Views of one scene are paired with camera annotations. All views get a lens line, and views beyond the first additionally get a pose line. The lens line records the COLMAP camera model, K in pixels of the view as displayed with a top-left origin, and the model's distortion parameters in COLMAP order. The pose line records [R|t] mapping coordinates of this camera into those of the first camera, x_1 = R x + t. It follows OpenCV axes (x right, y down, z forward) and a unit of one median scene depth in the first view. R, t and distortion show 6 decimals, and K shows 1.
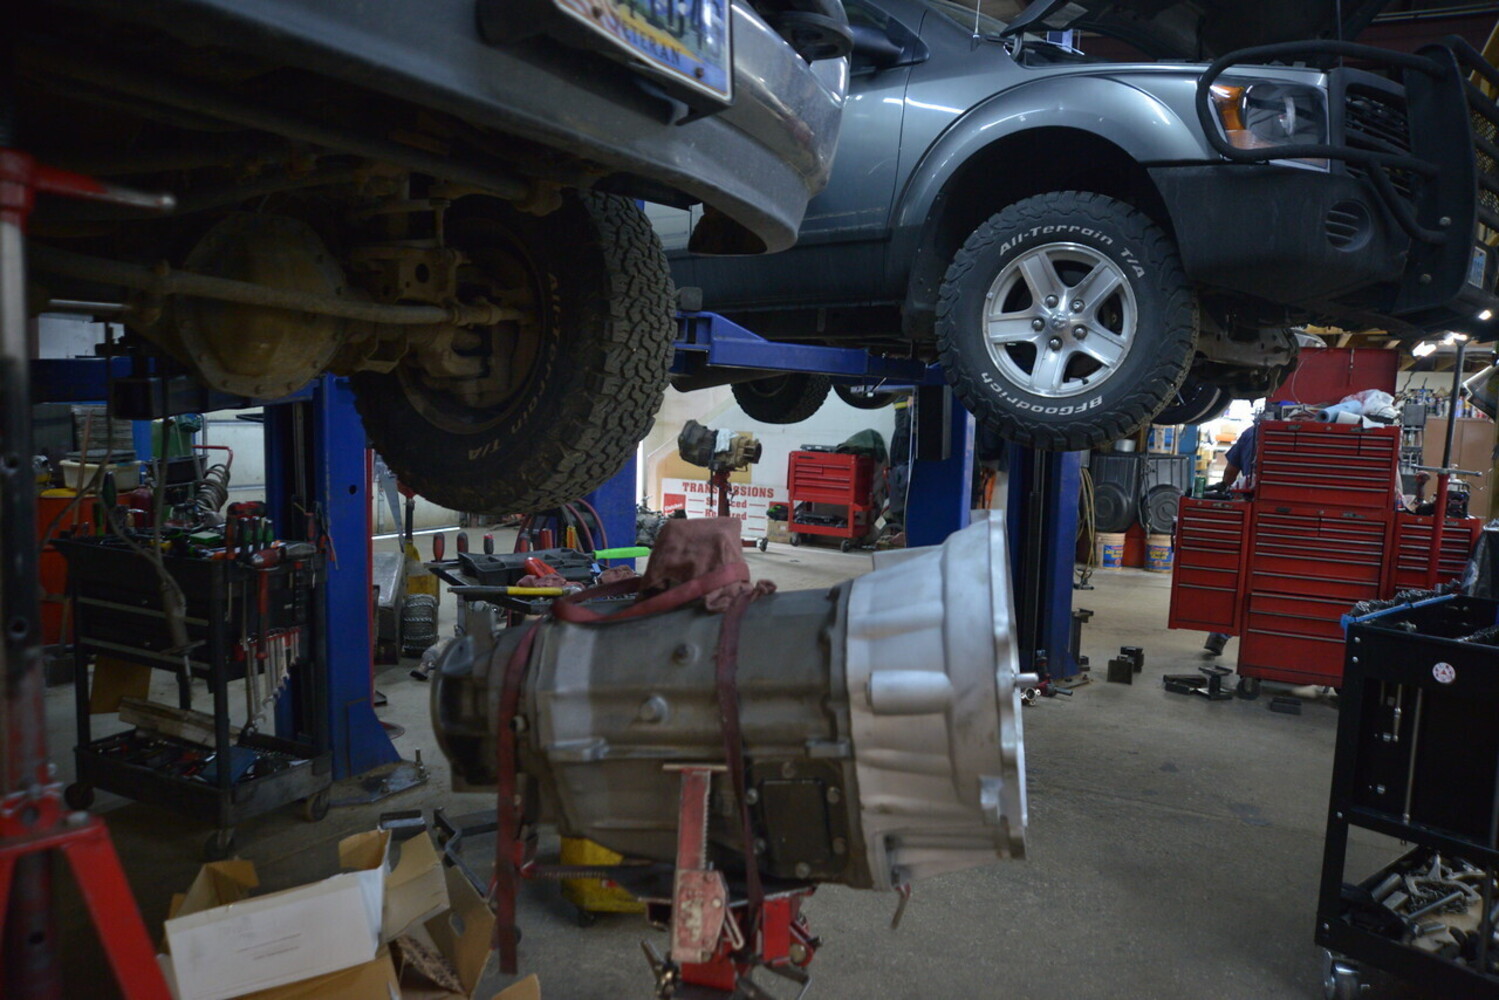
lens RADIAL K [[1061.6, 0, 749.5], [0, 1061.6, 500.0], [0, 0, 1]] dist [-0.108714, 0.092334]
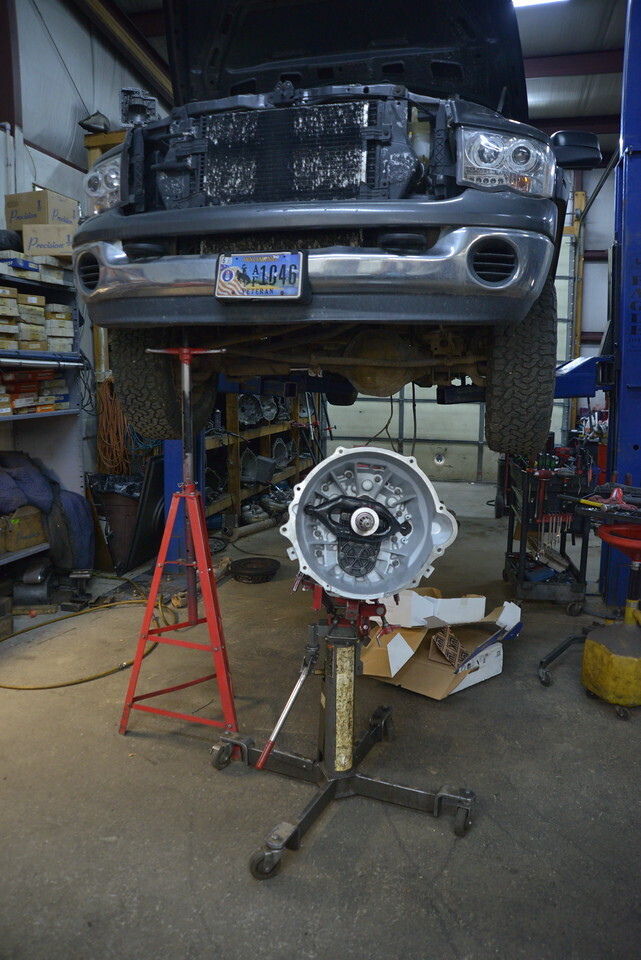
lens RADIAL K [[679.9, 0, 320.5], [0, 679.9, 480.0], [0, 0, 1]] dist [-0.108714, 0.092334]
pose [[0.265077, 0.118099, -0.956967, 1.295431], [-0.084472, 0.991499, 0.098962, -0.046399], [0.960520, 0.054604, 0.272800, 0.398571]]
